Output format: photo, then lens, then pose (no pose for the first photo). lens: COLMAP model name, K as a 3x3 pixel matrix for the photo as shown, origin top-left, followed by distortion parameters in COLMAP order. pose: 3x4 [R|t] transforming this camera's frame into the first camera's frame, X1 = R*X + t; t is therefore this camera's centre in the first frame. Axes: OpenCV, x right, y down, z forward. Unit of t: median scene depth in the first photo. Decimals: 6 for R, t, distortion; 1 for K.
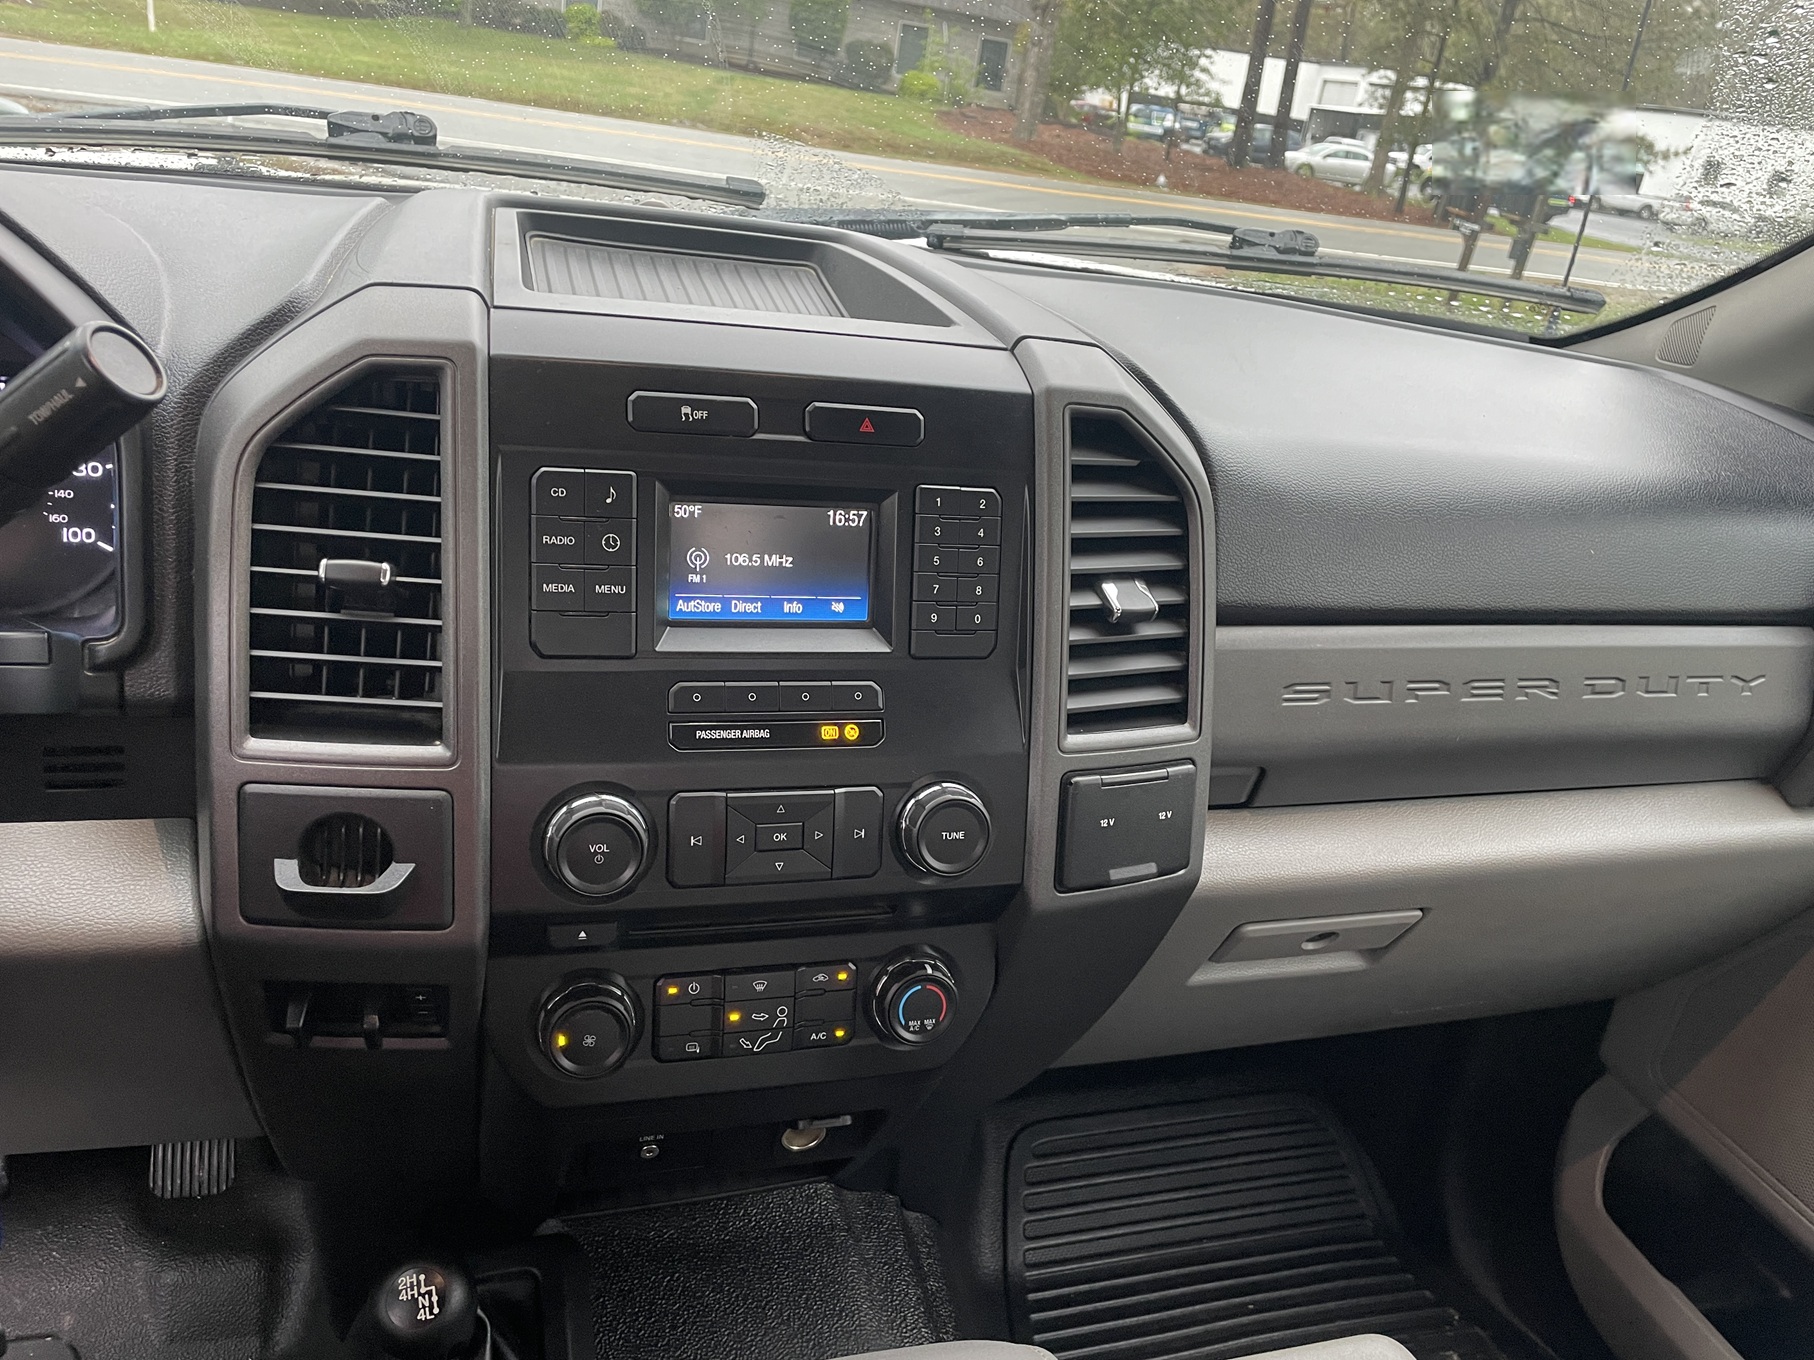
lens RADIAL K [[1363.7, 0, 918.3], [0, 1363.7, 677.1], [0, 0, 1]] dist [0.080827, -0.107119]
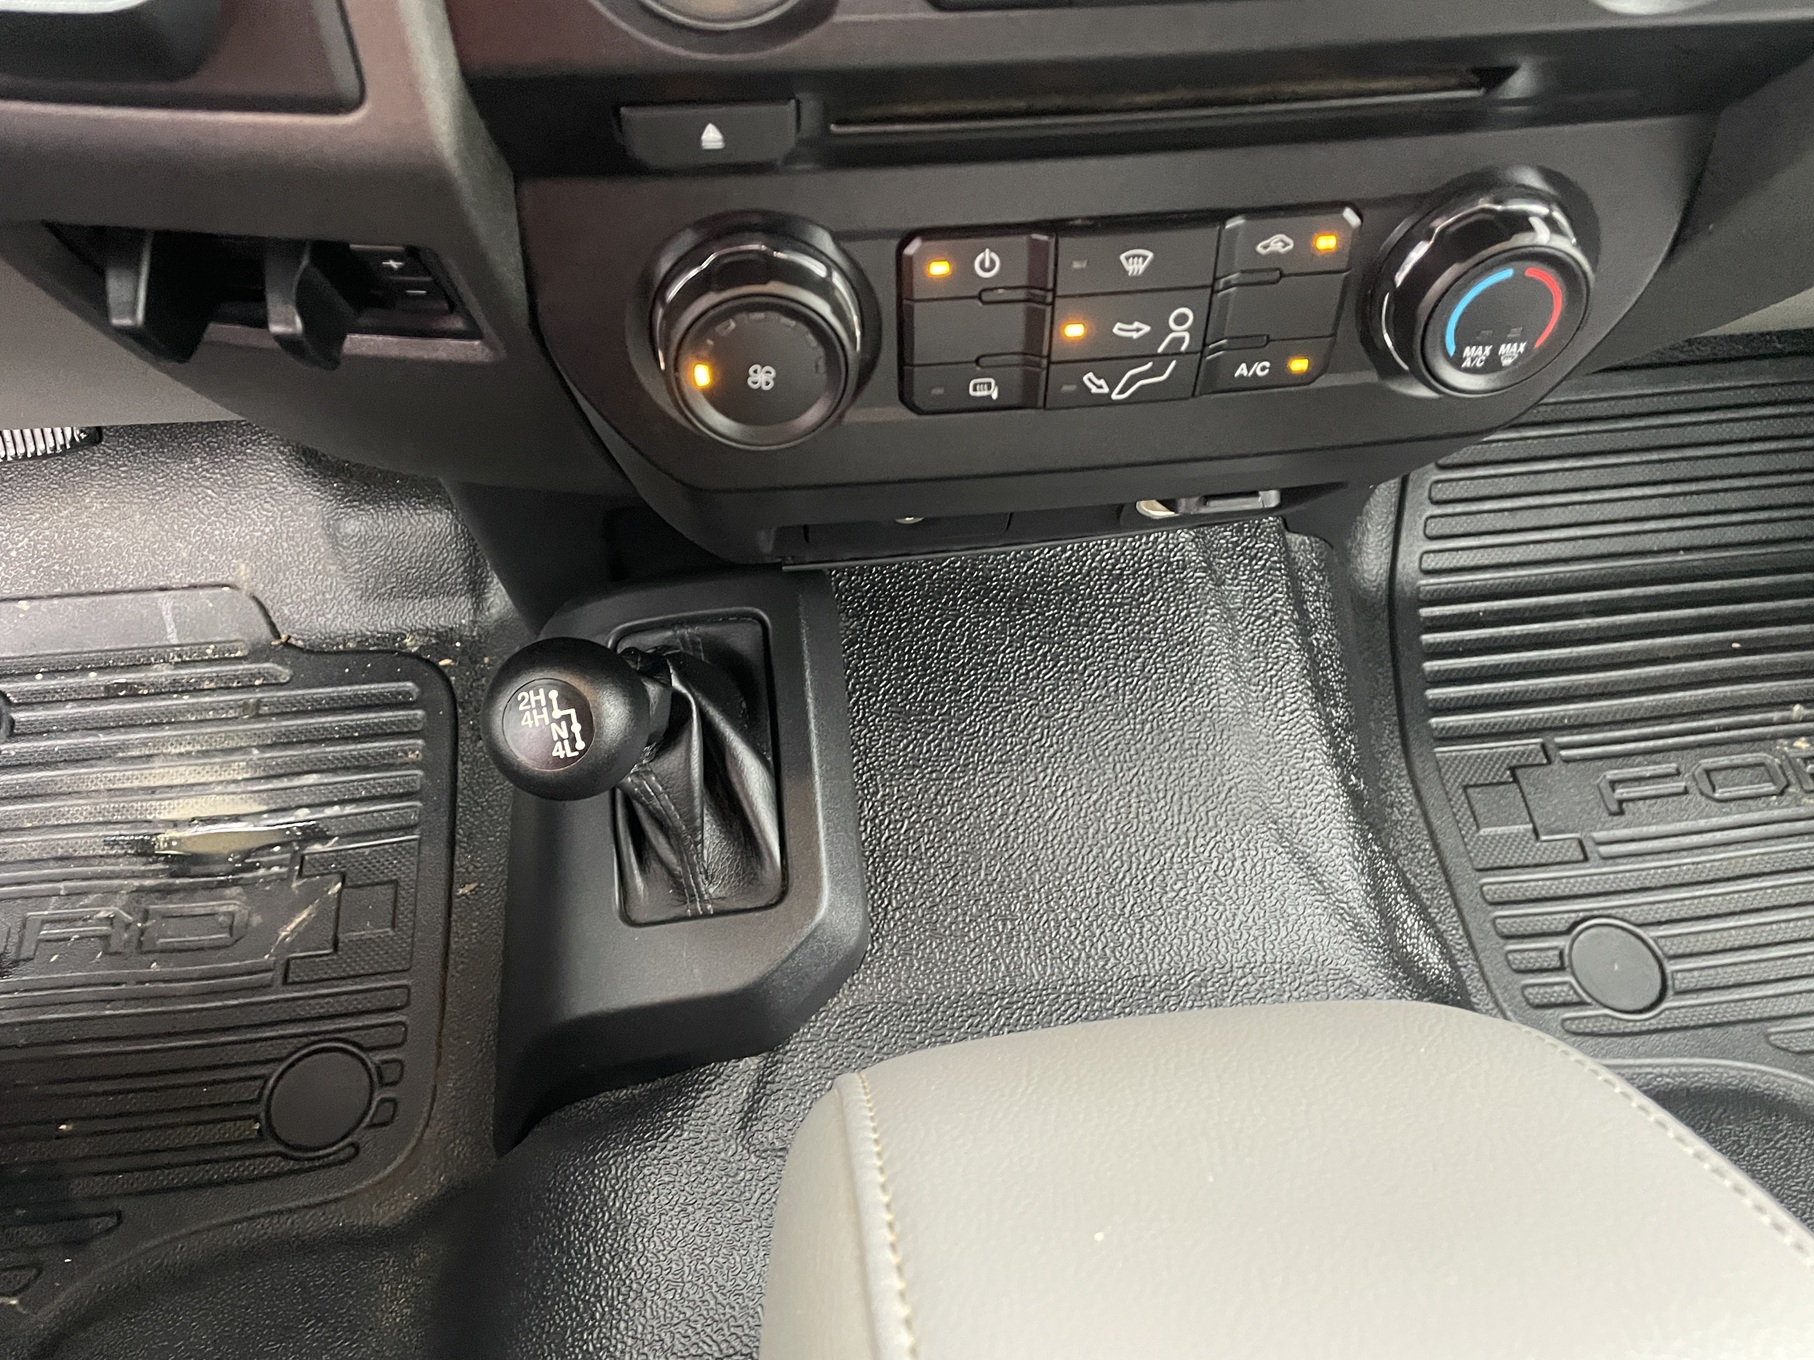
lens RADIAL K [[1363.7, 0, 918.3], [0, 1363.7, 677.1], [0, 0, 1]] dist [0.080827, -0.107119]
pose [[0.979113, 0.098397, -0.177919, -0.068348], [0.019127, 0.826630, 0.562421, 0.064344], [0.202414, -0.554077, 0.807482, 0.412973]]
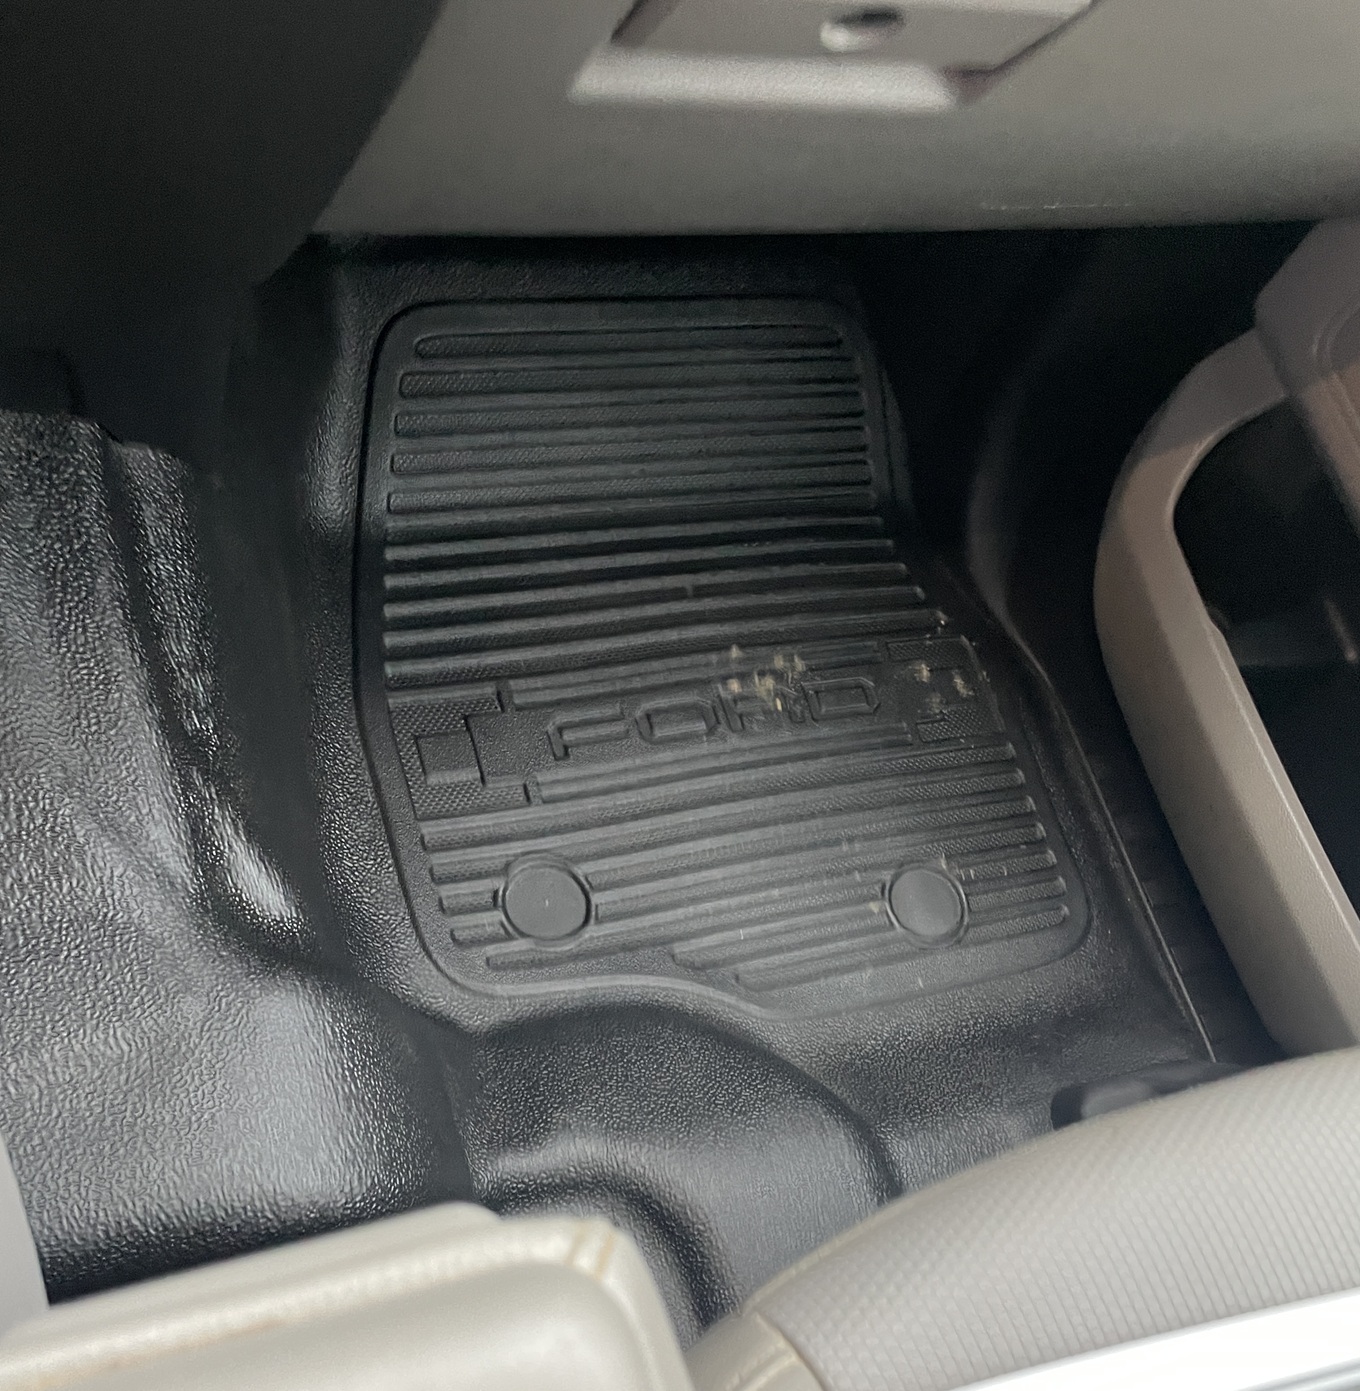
lens RADIAL K [[1358.1, 0, 688.7], [0, 1358.1, 948.1], [0, 0, 1]] dist [0.025032, -0.025206]
pose [[0.984666, 0.049335, 0.167329, 0.164841], [-0.153476, 0.700984, 0.696467, 0.094053], [-0.082935, -0.711468, 0.697807, 0.448577]]
